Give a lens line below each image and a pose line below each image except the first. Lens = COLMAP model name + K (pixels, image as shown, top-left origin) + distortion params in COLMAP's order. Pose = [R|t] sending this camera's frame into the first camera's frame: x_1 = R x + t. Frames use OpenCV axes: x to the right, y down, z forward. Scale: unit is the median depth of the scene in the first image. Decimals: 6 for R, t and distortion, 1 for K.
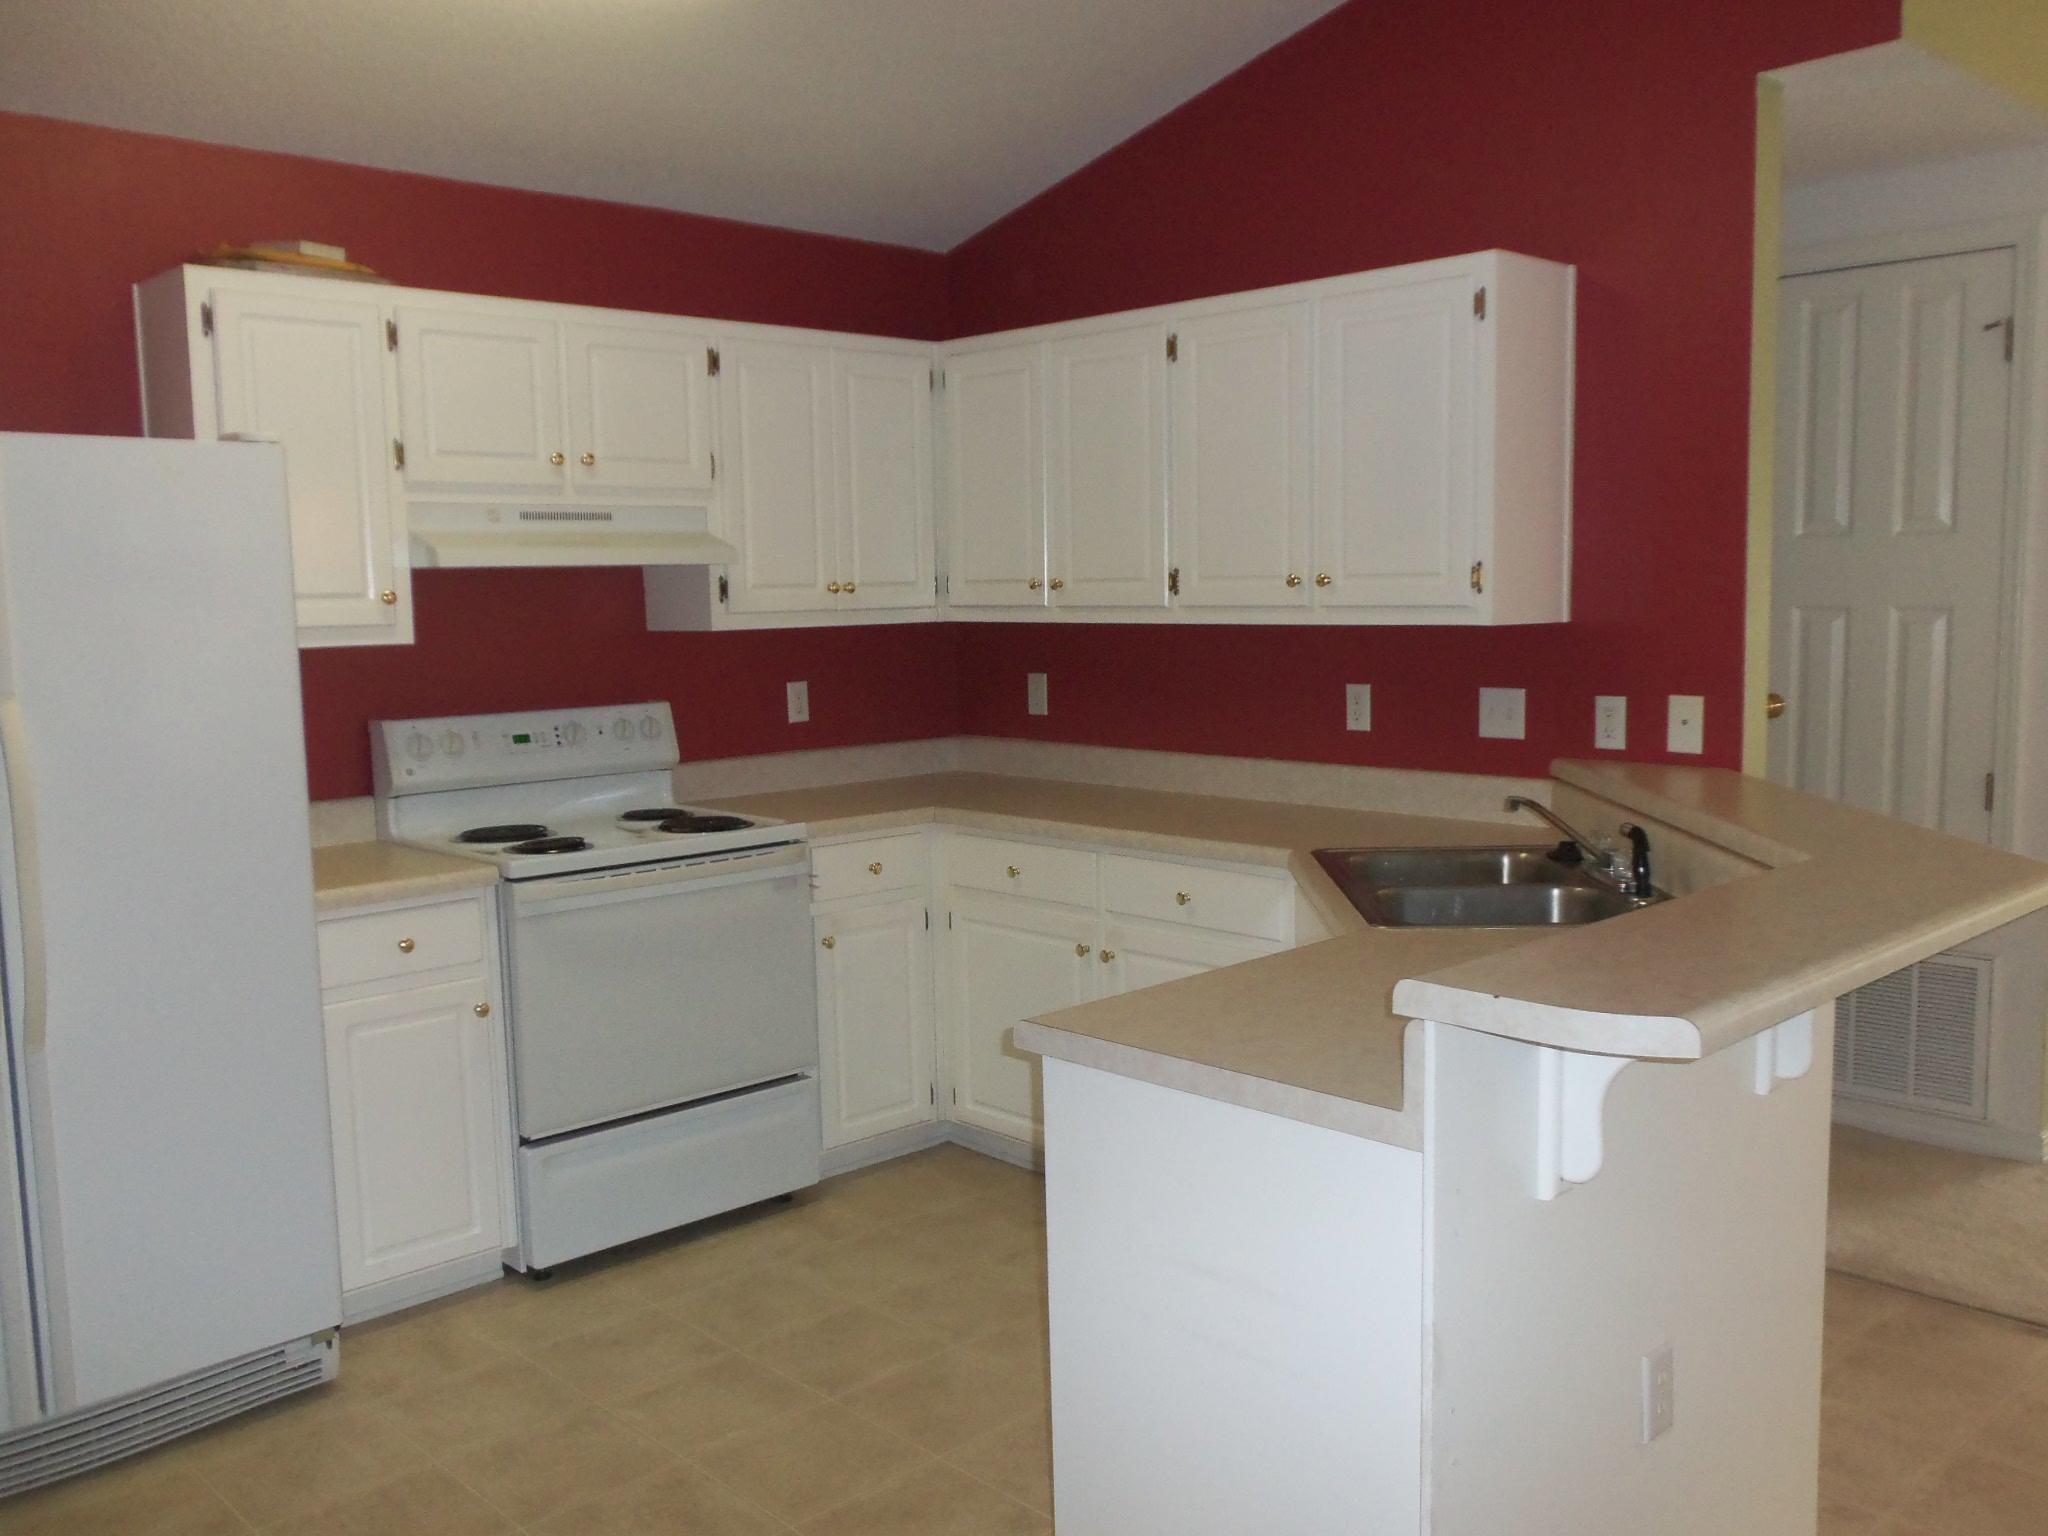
lens RADIAL K [[1762.5, 0, 1095.7], [0, 1762.5, 776.6], [0, 0, 1]] dist [0.000766, 0.008867]
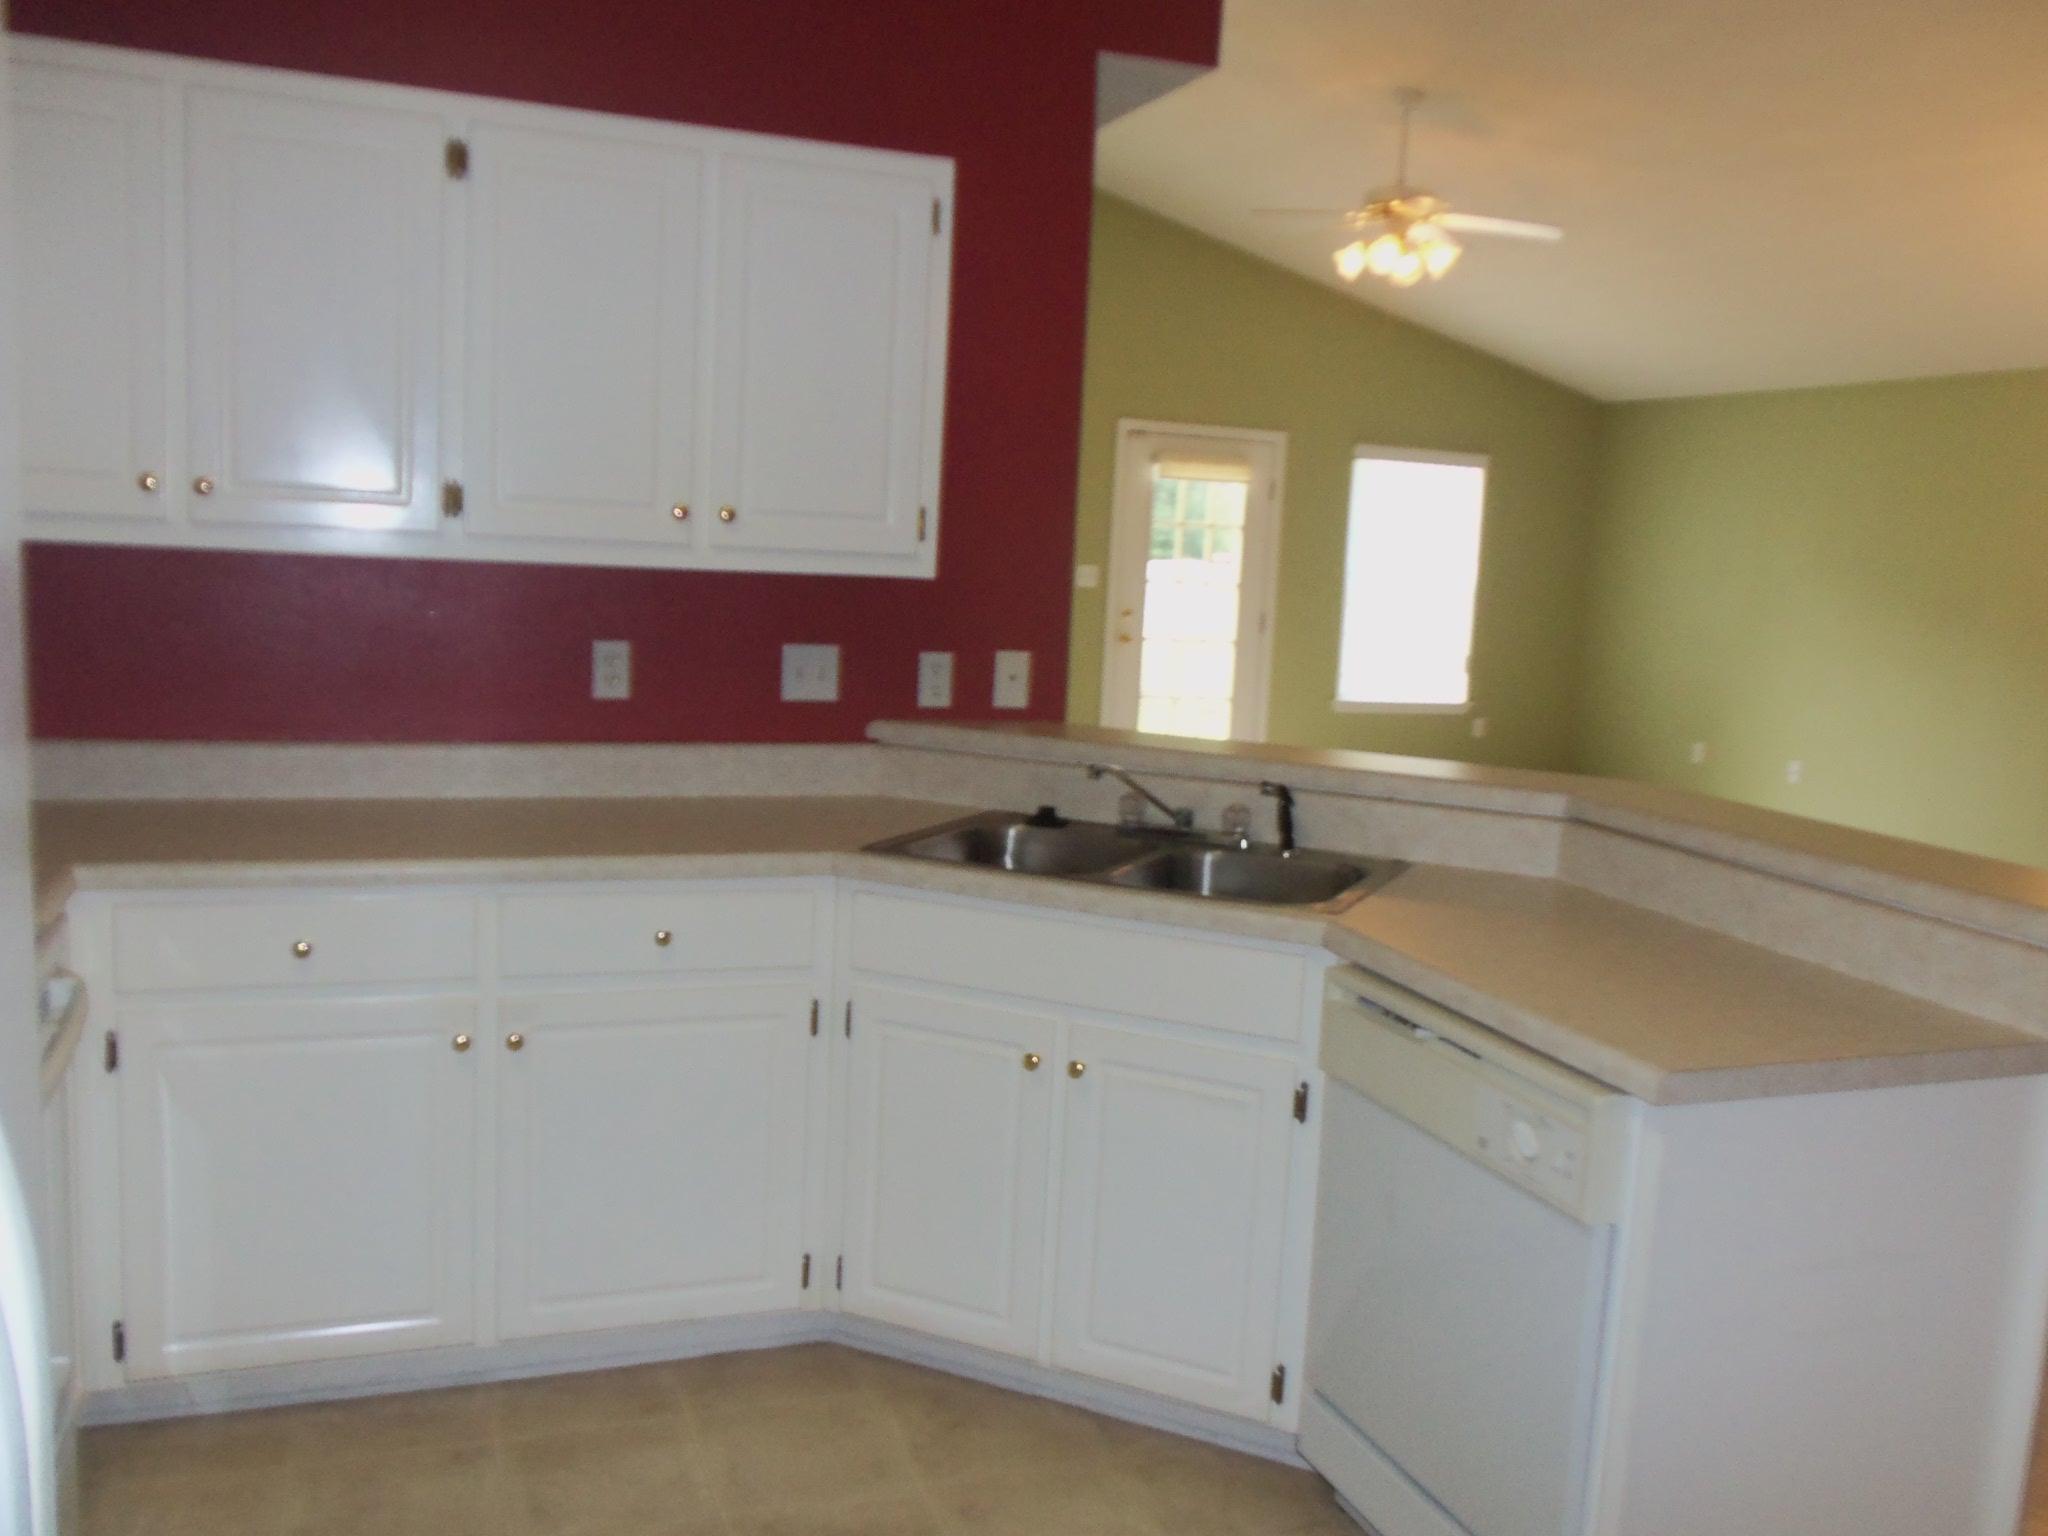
lens RADIAL K [[1762.5, 0, 1095.7], [0, 1762.5, 776.6], [0, 0, 1]] dist [0.000766, 0.008867]
pose [[0.405129, -0.088109, 0.910004, -0.549200], [0.040230, 0.996099, 0.078534, -0.049990], [-0.913374, 0.004793, 0.407094, 0.531886]]
